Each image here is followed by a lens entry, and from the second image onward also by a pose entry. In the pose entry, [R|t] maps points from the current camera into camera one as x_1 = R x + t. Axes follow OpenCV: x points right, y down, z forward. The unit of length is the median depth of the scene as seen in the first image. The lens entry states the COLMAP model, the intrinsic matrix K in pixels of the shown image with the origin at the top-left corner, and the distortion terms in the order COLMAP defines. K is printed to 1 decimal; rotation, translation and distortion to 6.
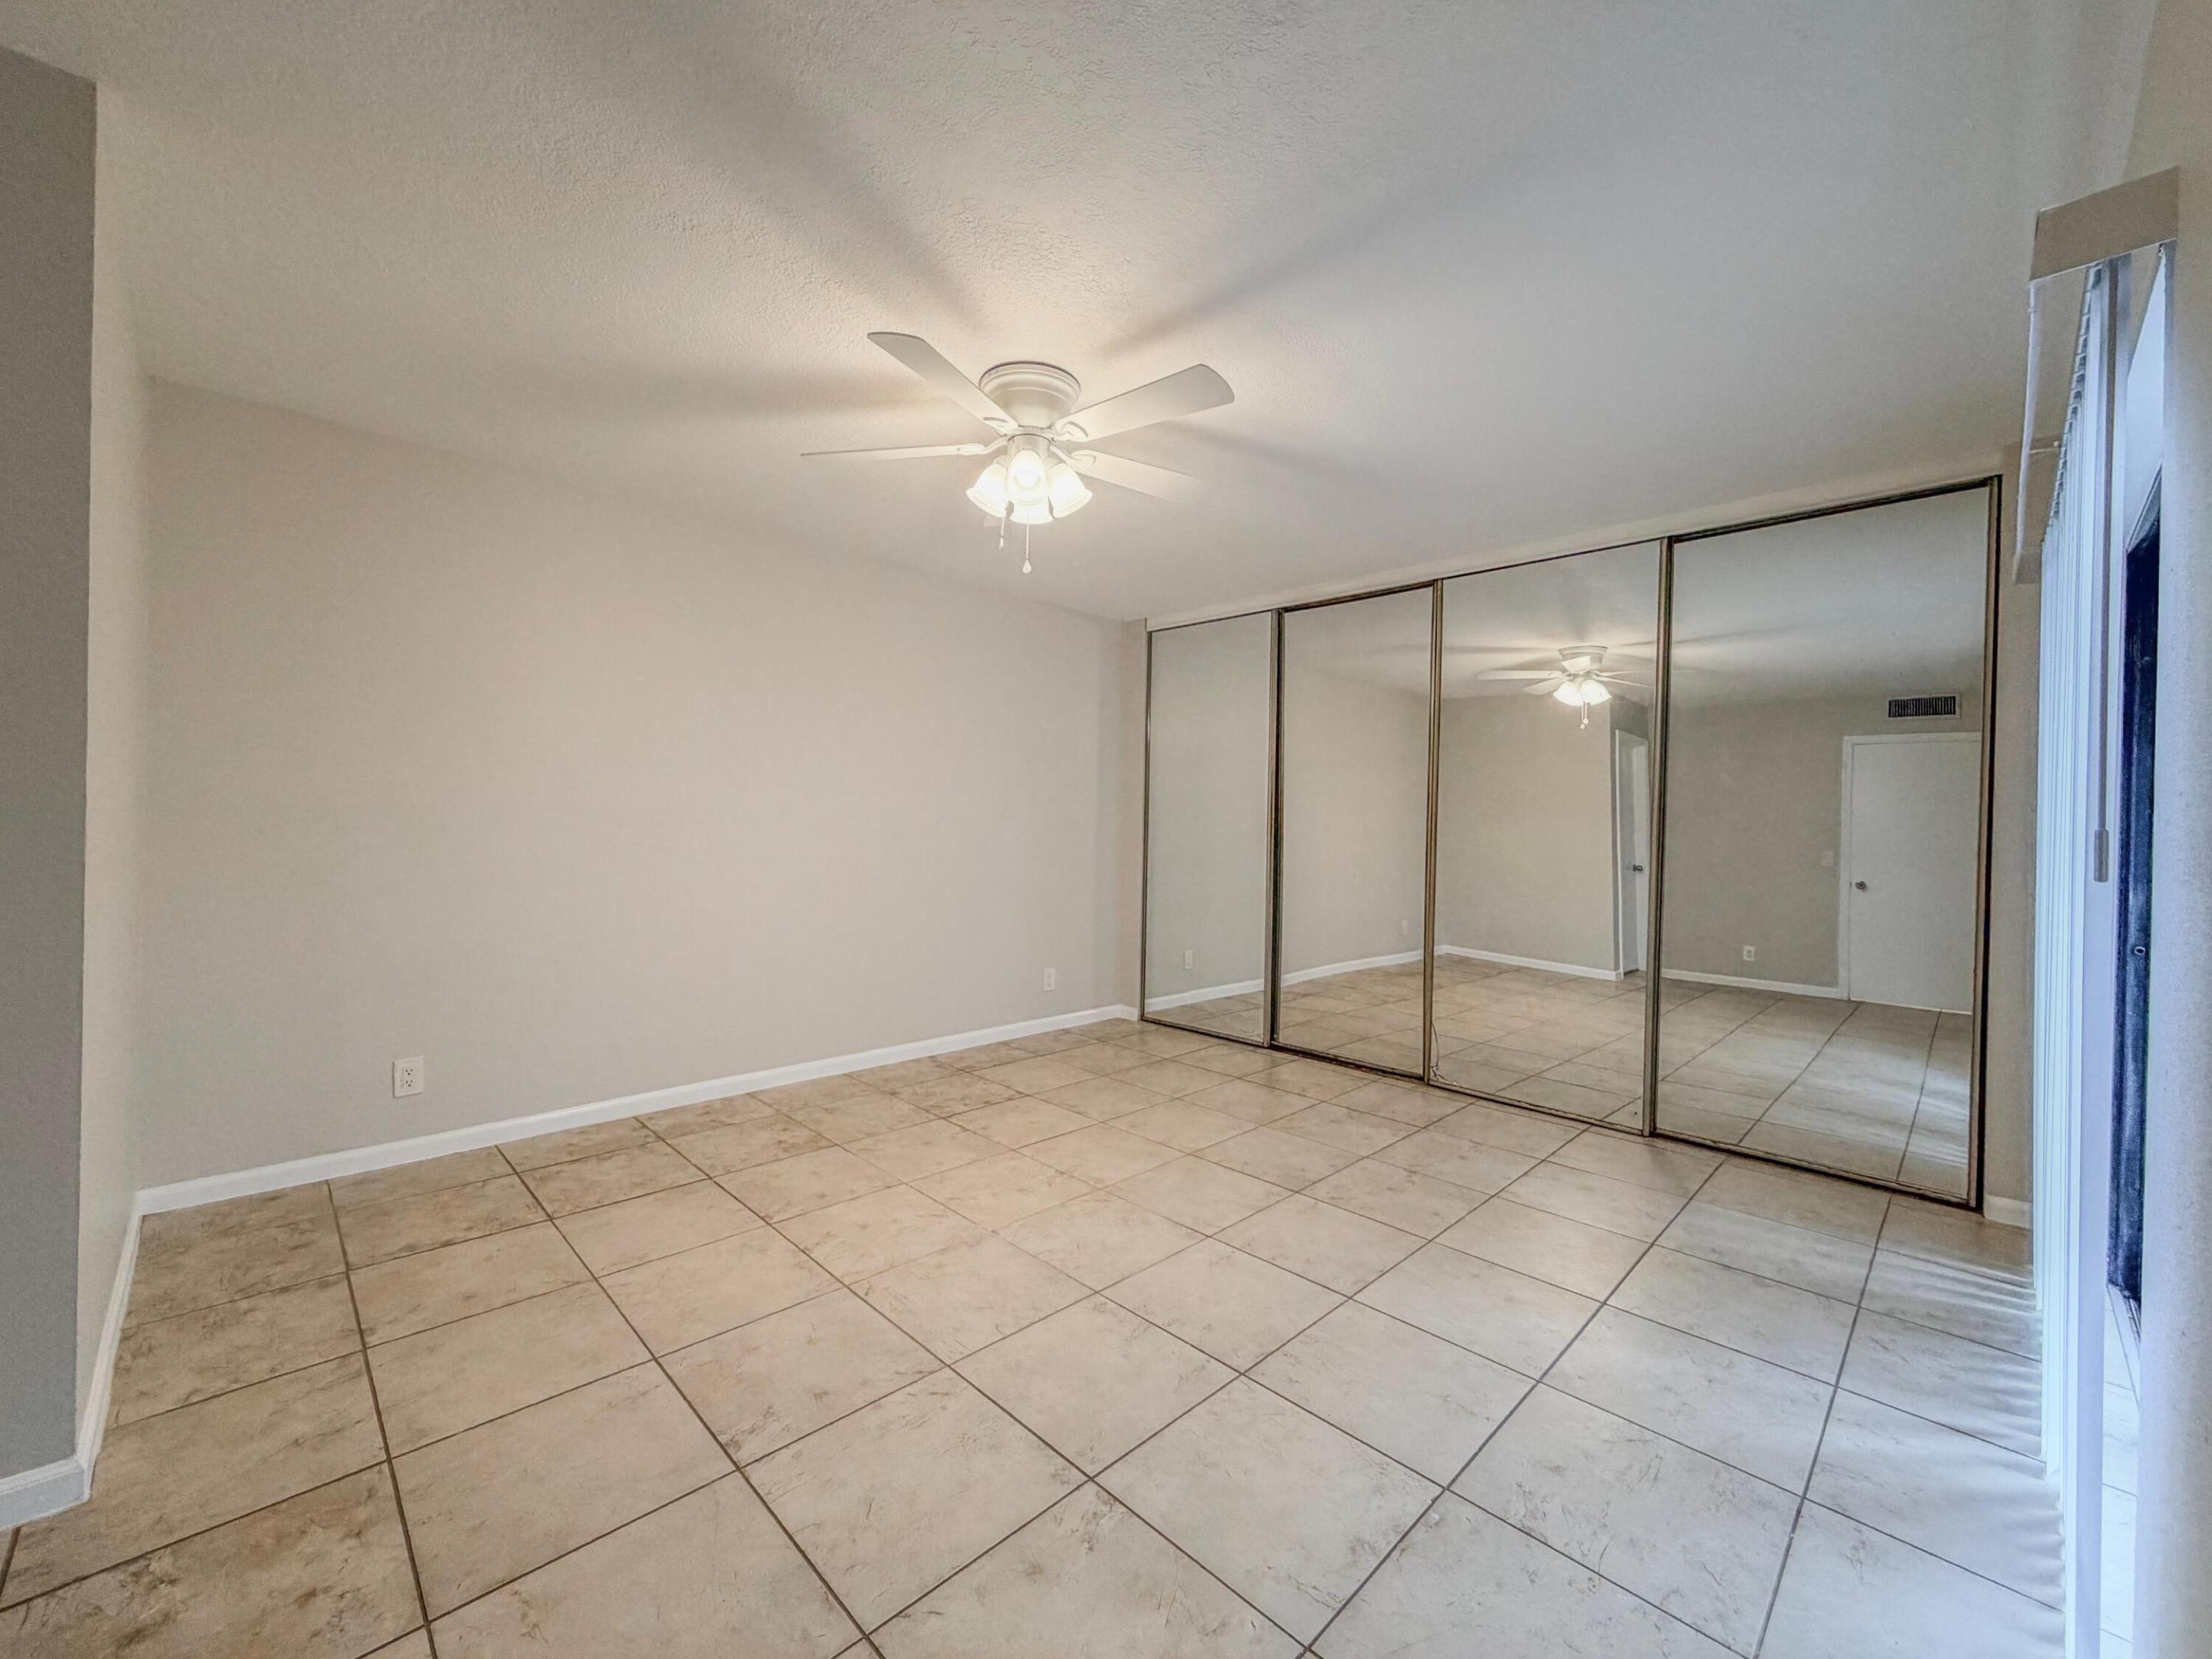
lens RADIAL K [[879.2, 0, 1109.2], [0, 879.2, 827.9], [0, 0, 1]] dist [0.000728, 0.000314]
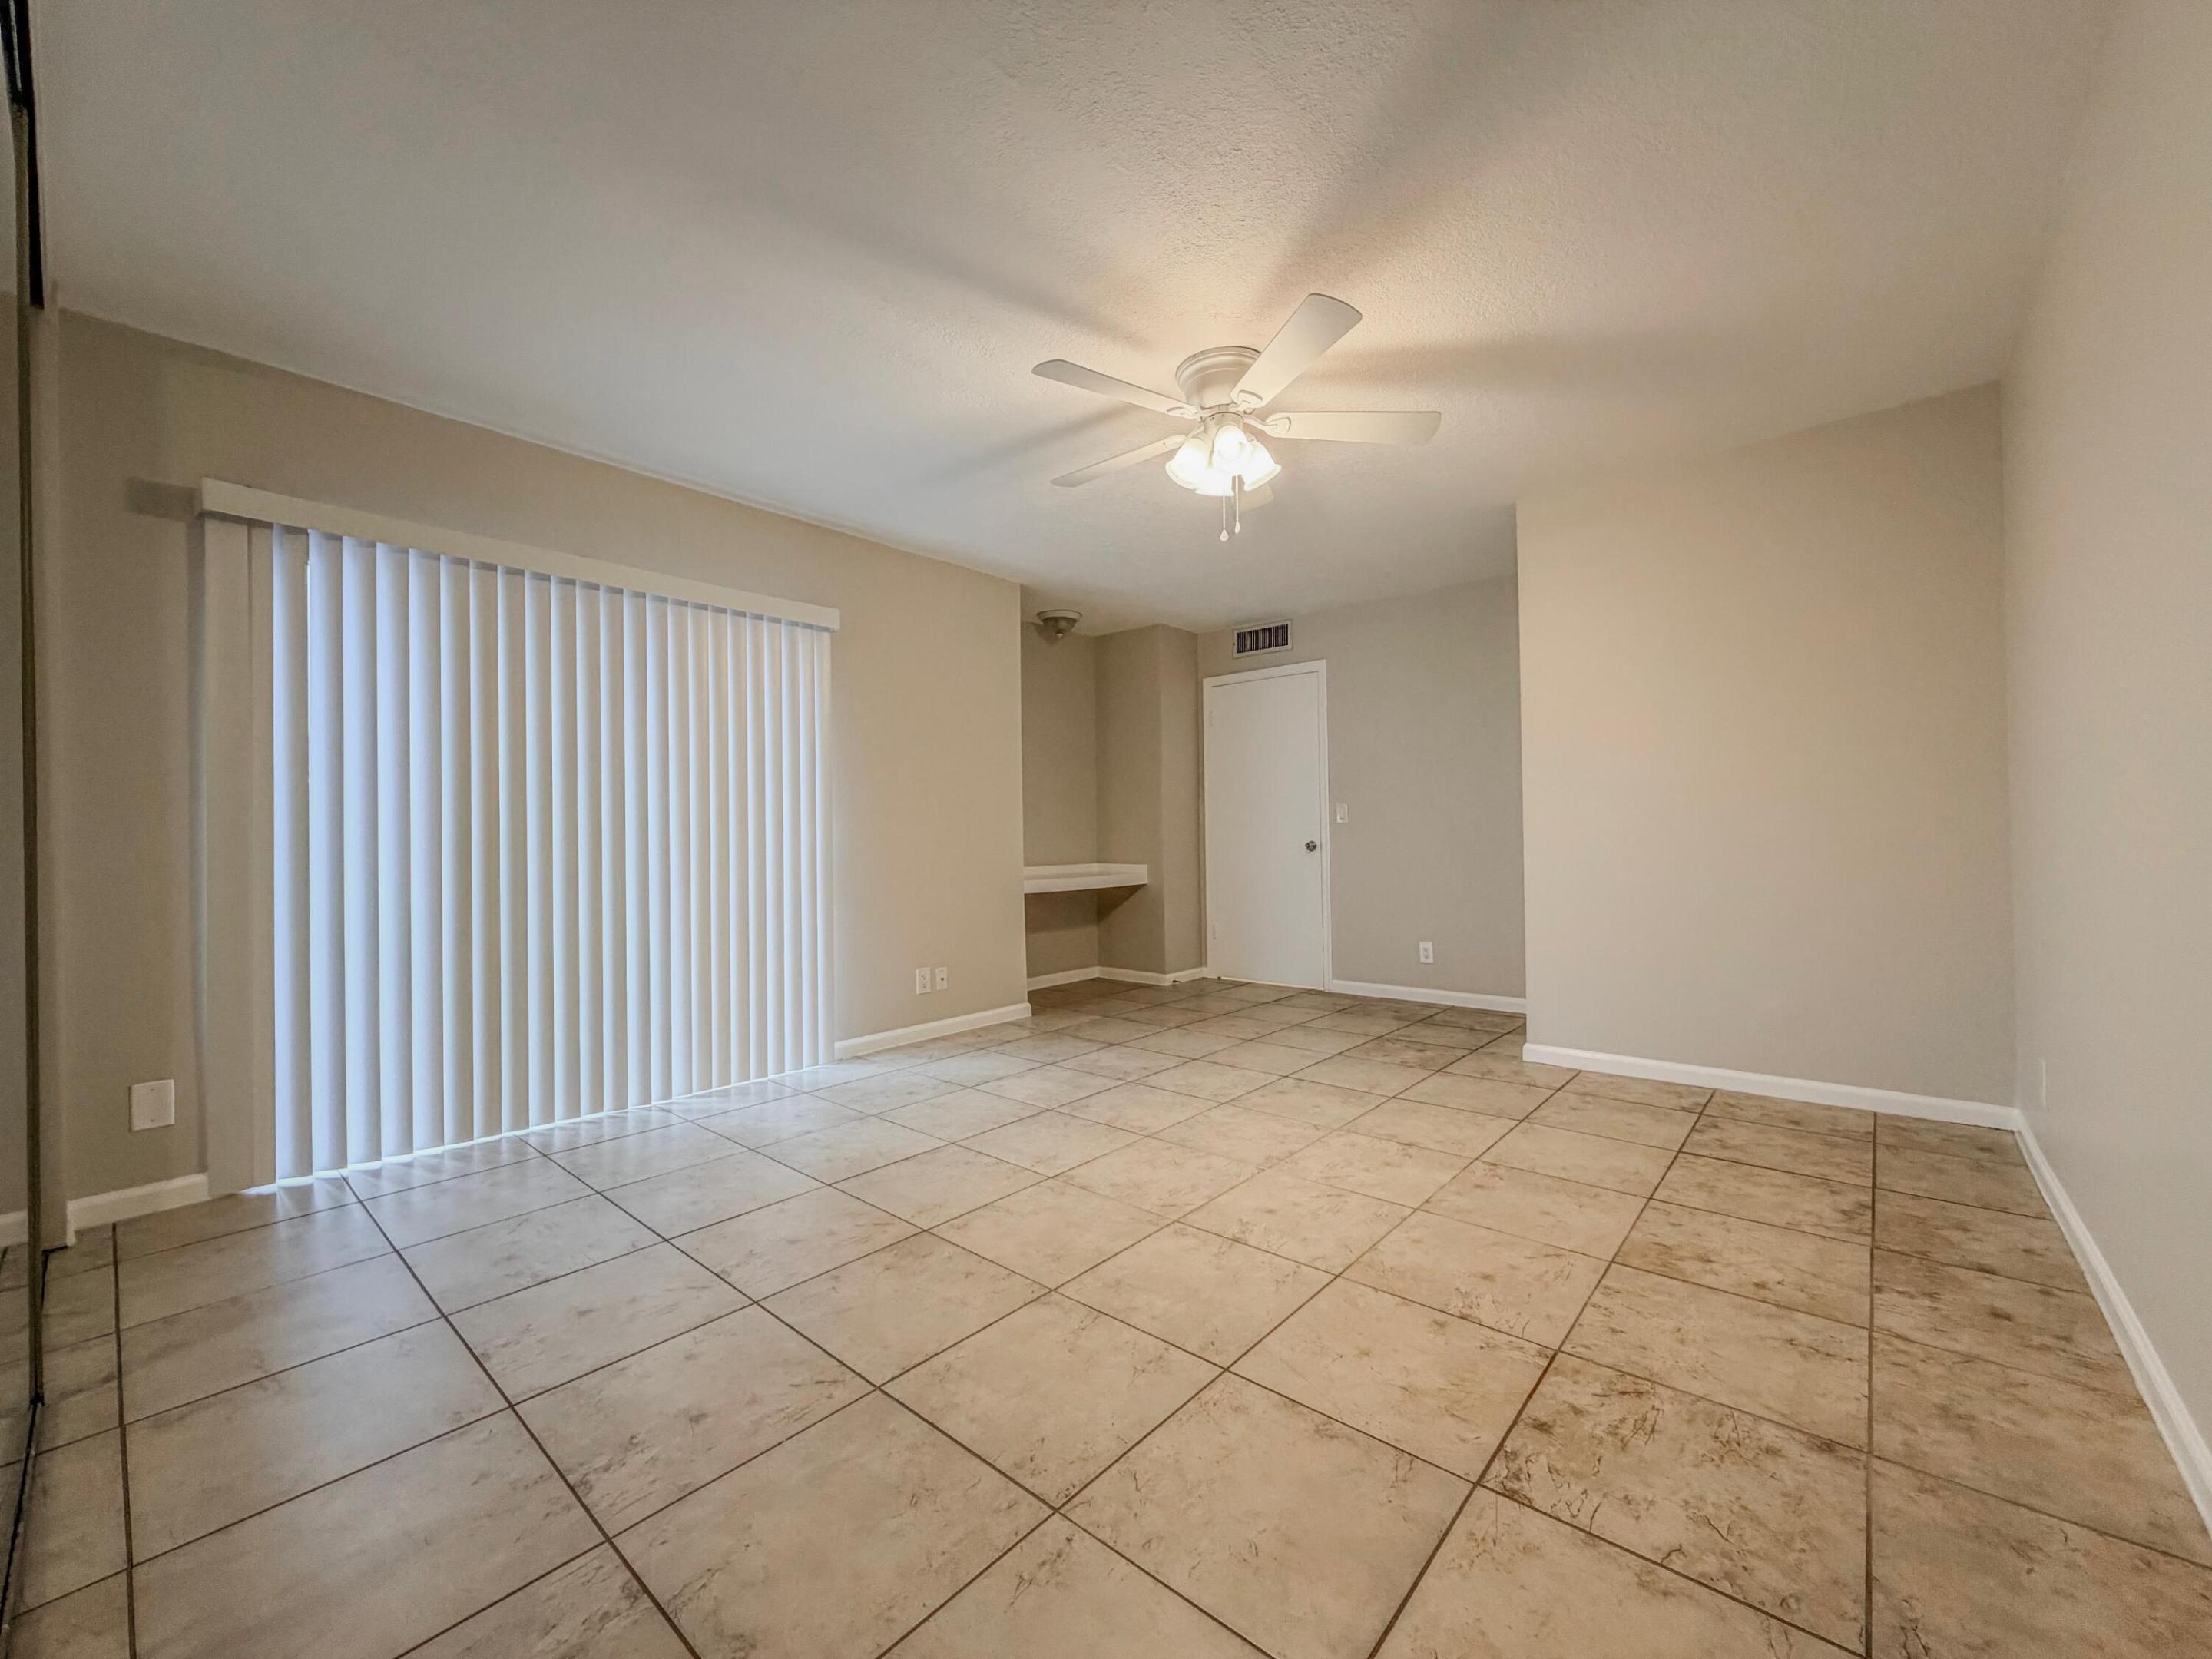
lens RADIAL K [[879.2, 0, 1109.2], [0, 879.2, 827.9], [0, 0, 1]] dist [0.000728, 0.000314]
pose [[-0.997218, -0.004826, -0.074383, 0.110140], [-0.004589, 0.999984, -0.003366, 0.058586], [0.074398, -0.003015, -0.997224, 1.774173]]
